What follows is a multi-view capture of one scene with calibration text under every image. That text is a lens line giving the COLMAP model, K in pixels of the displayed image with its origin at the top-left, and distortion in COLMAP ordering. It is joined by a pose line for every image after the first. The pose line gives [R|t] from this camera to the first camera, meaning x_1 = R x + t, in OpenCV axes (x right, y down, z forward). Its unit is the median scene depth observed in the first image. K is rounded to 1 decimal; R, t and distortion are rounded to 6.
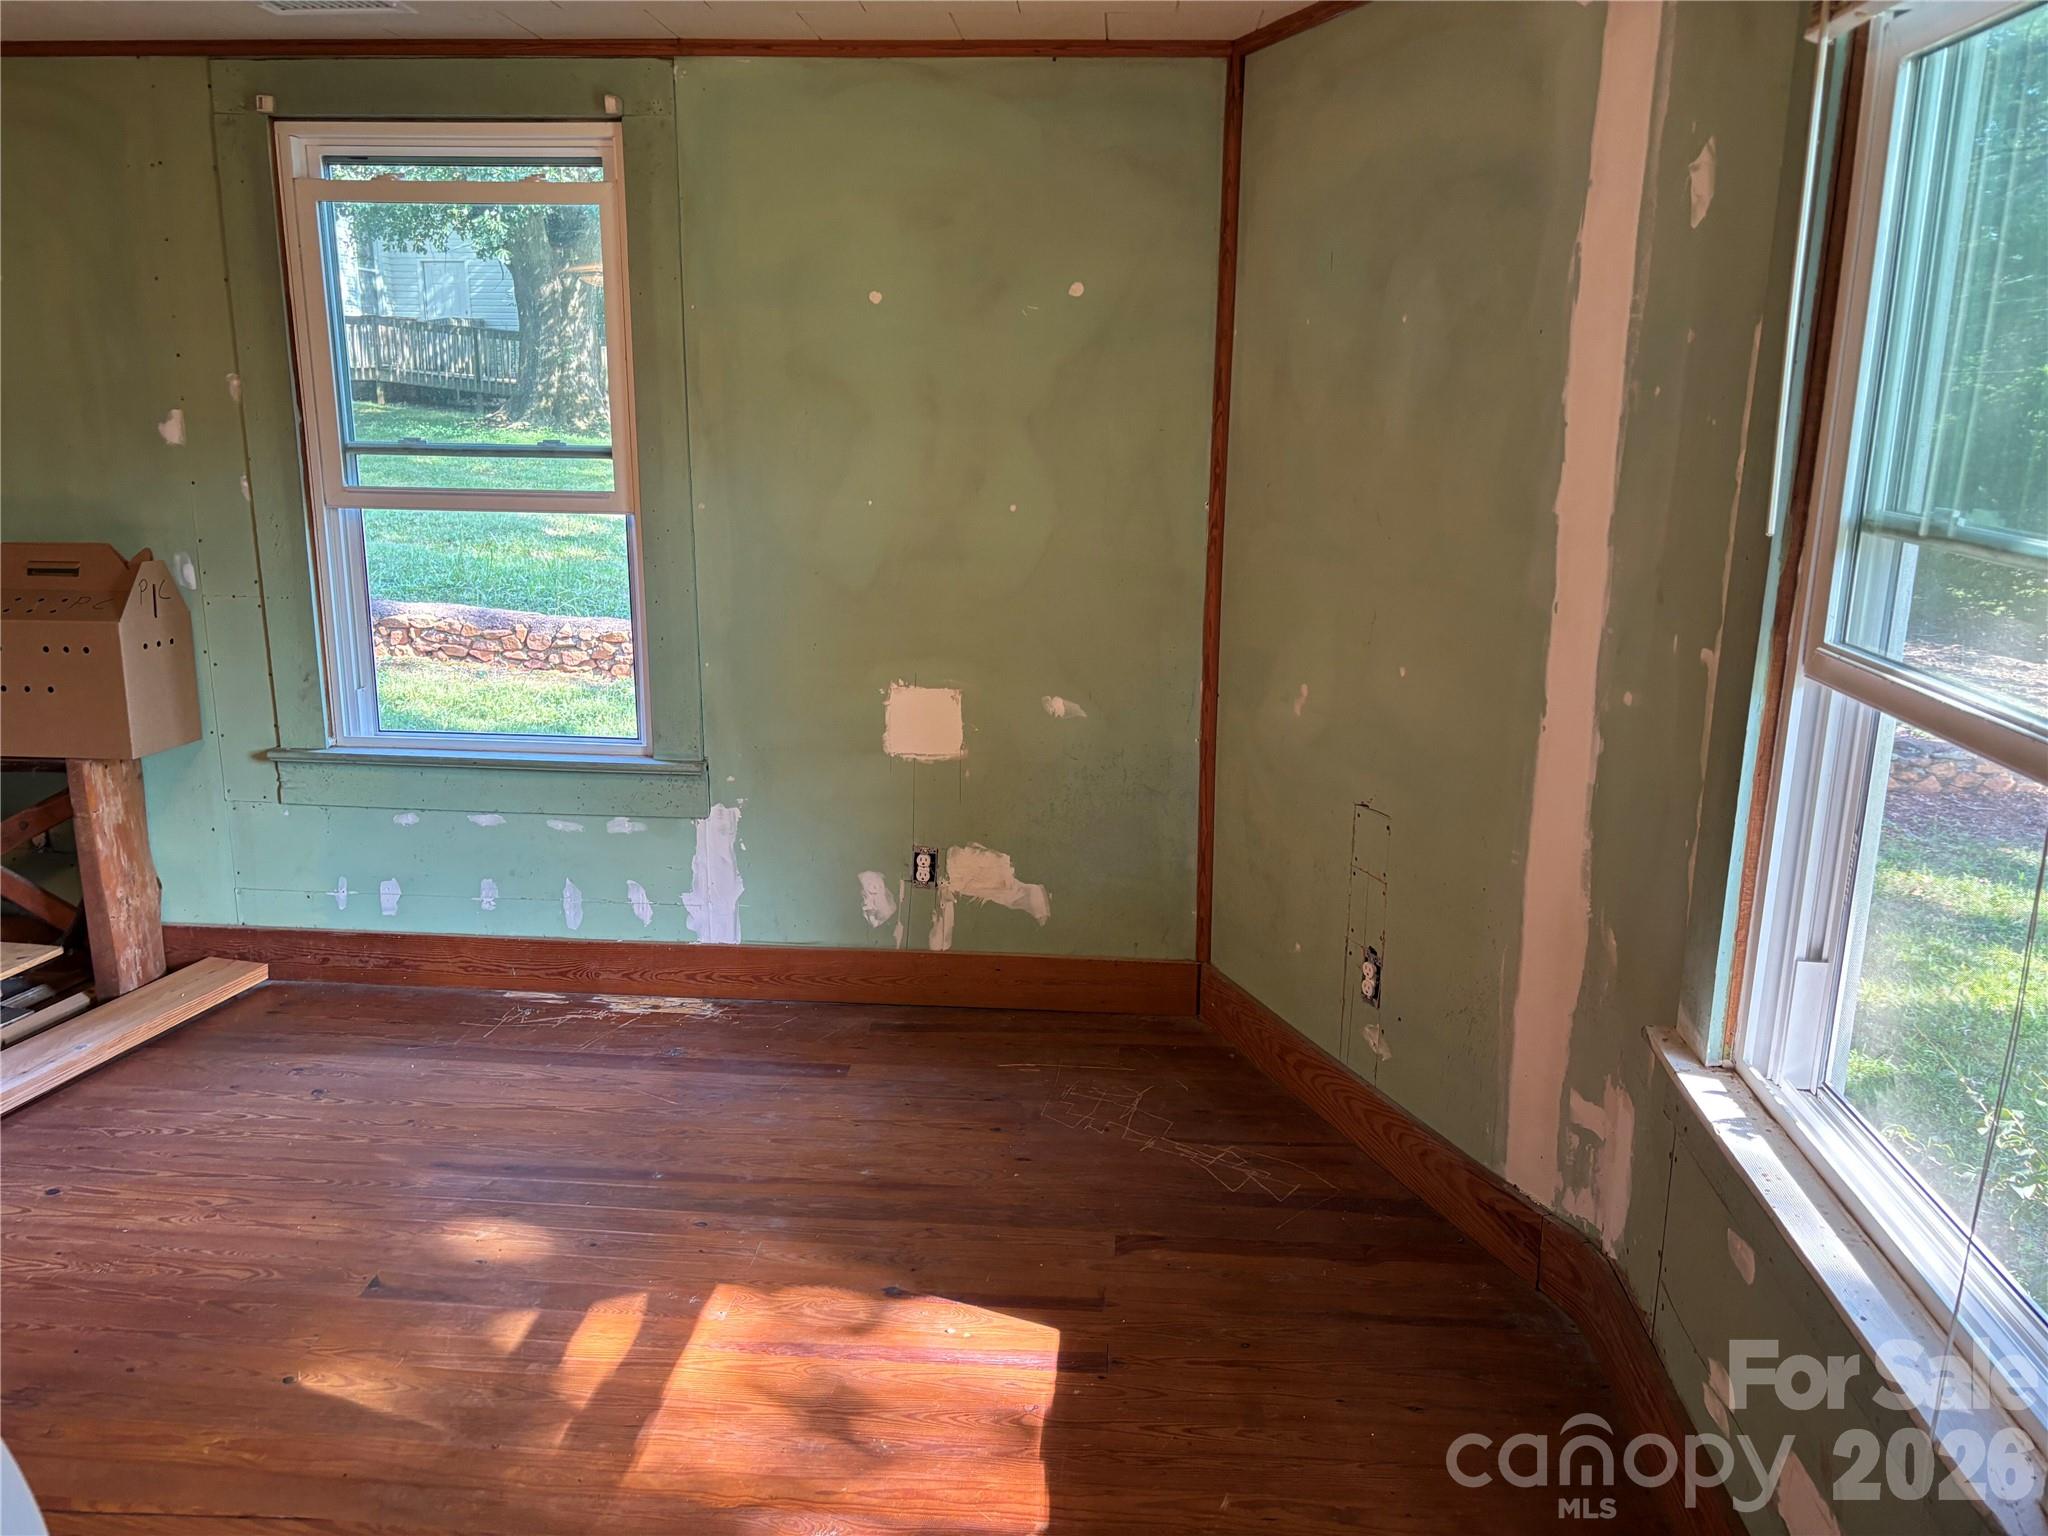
lens RADIAL K [[1587.9, 0, 1021.4], [0, 1587.9, 746.7], [0, 0, 1]] dist [0.058725, -0.067153]
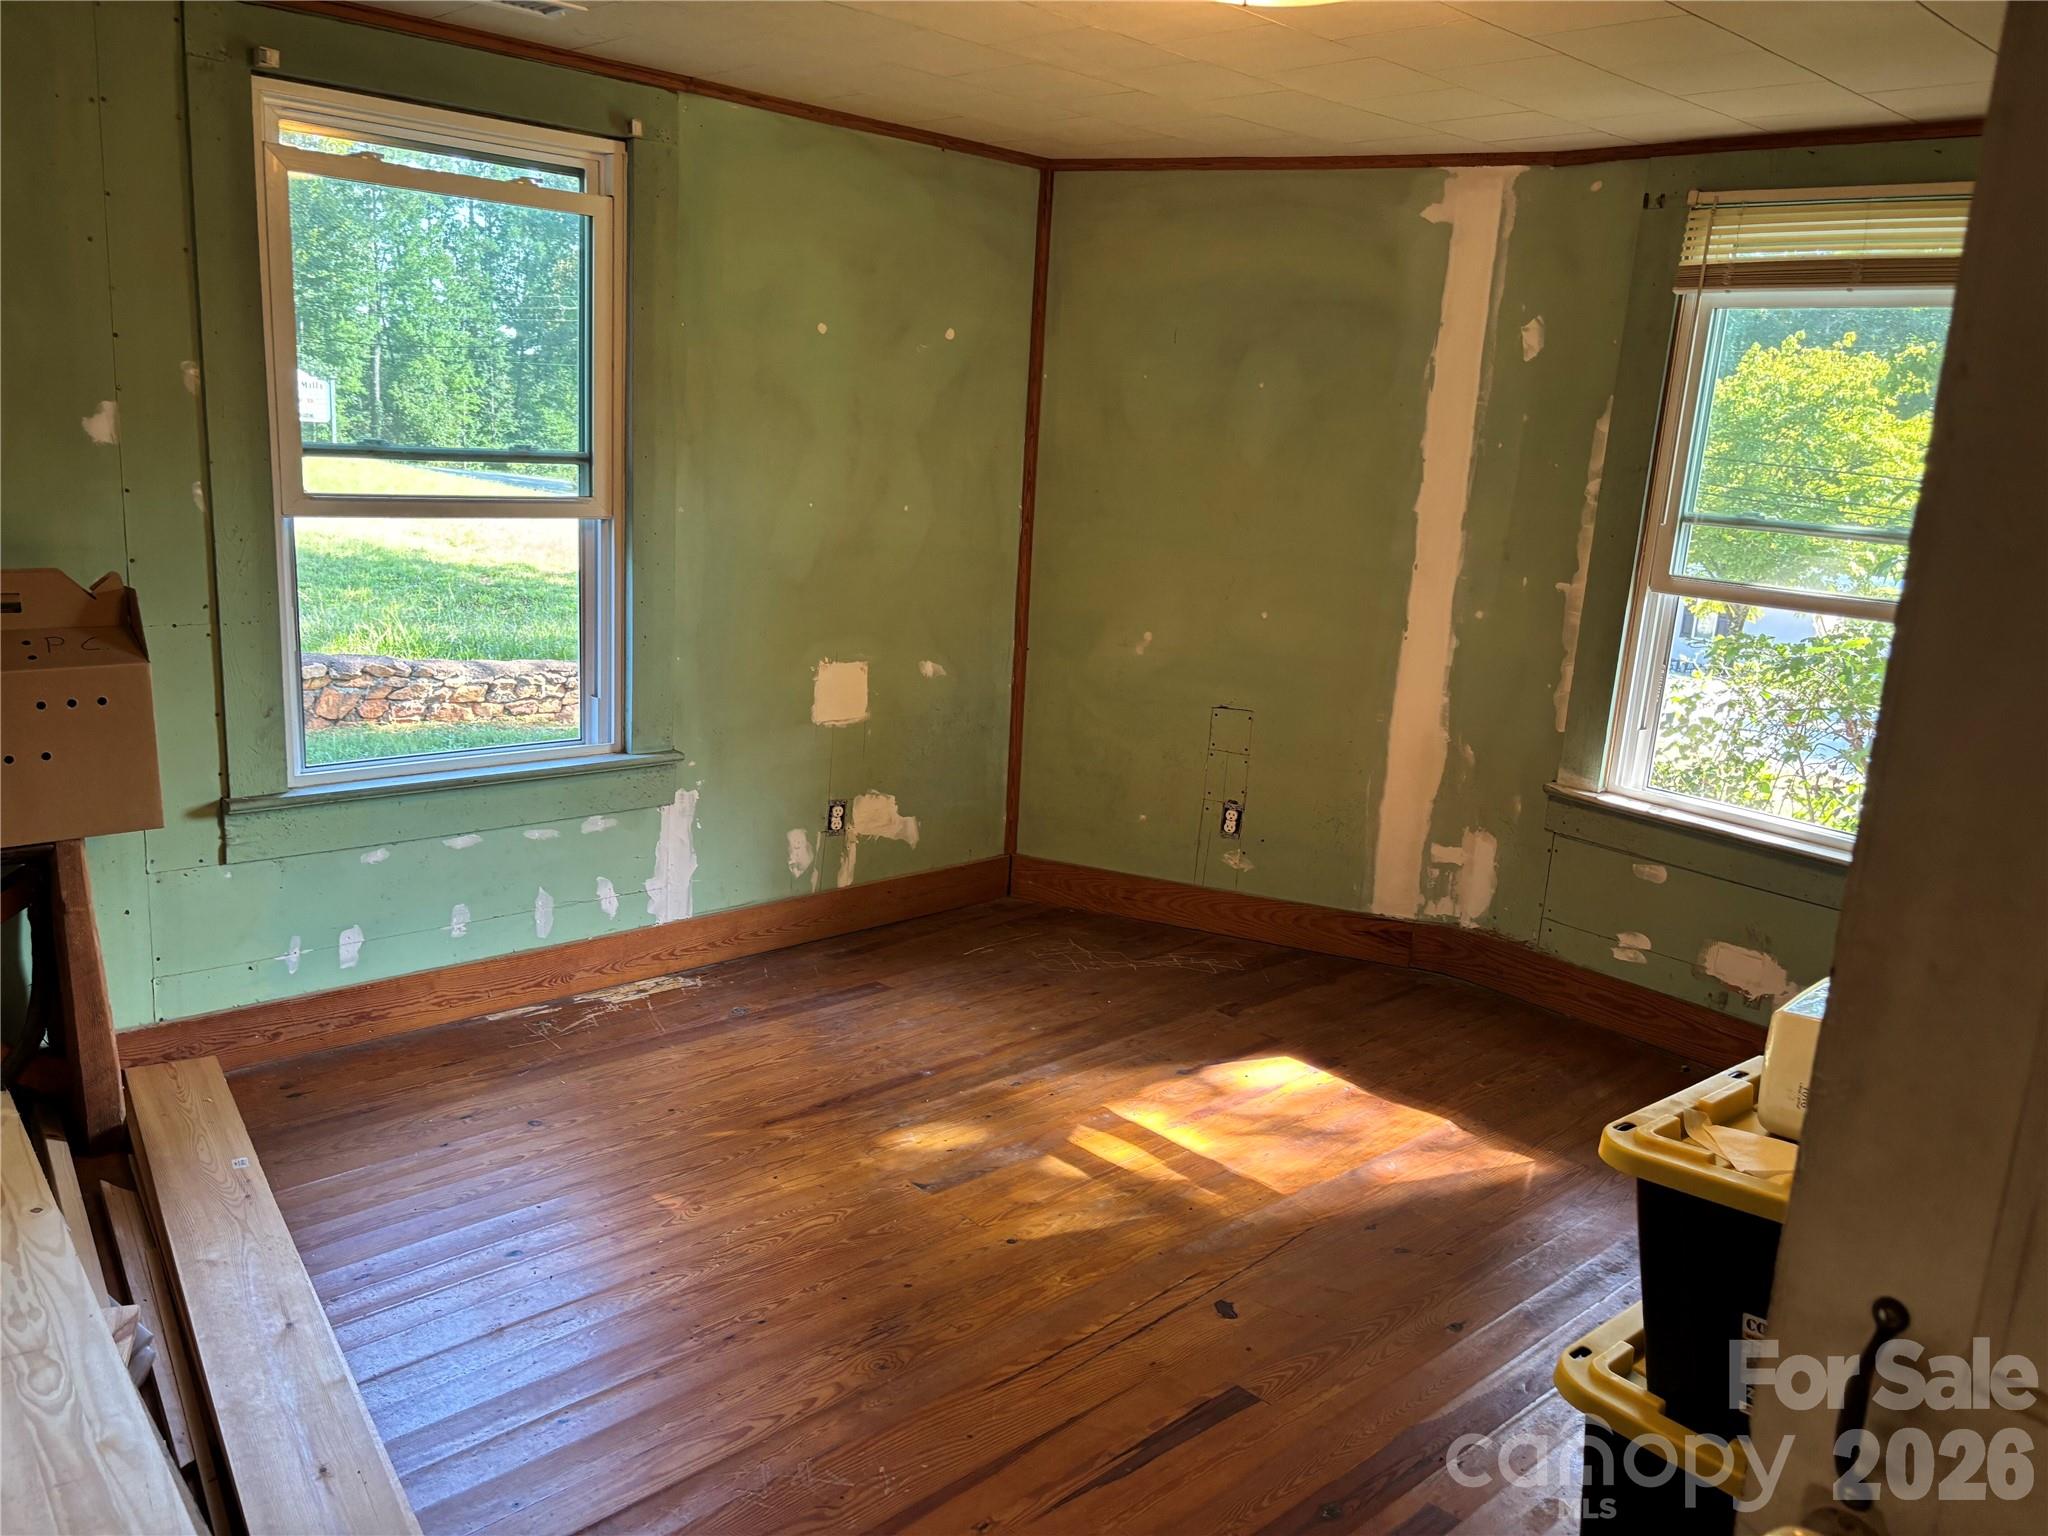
lens RADIAL K [[1587.9, 0, 1022.3], [0, 1587.9, 775.4], [0, 0, 1]] dist [0.058725, -0.067153]
pose [[0.662327, -0.136351, 0.736703, -0.878124], [0.111987, 0.990271, 0.082601, -0.038082], [-0.740798, 0.027792, 0.671153, 0.116893]]
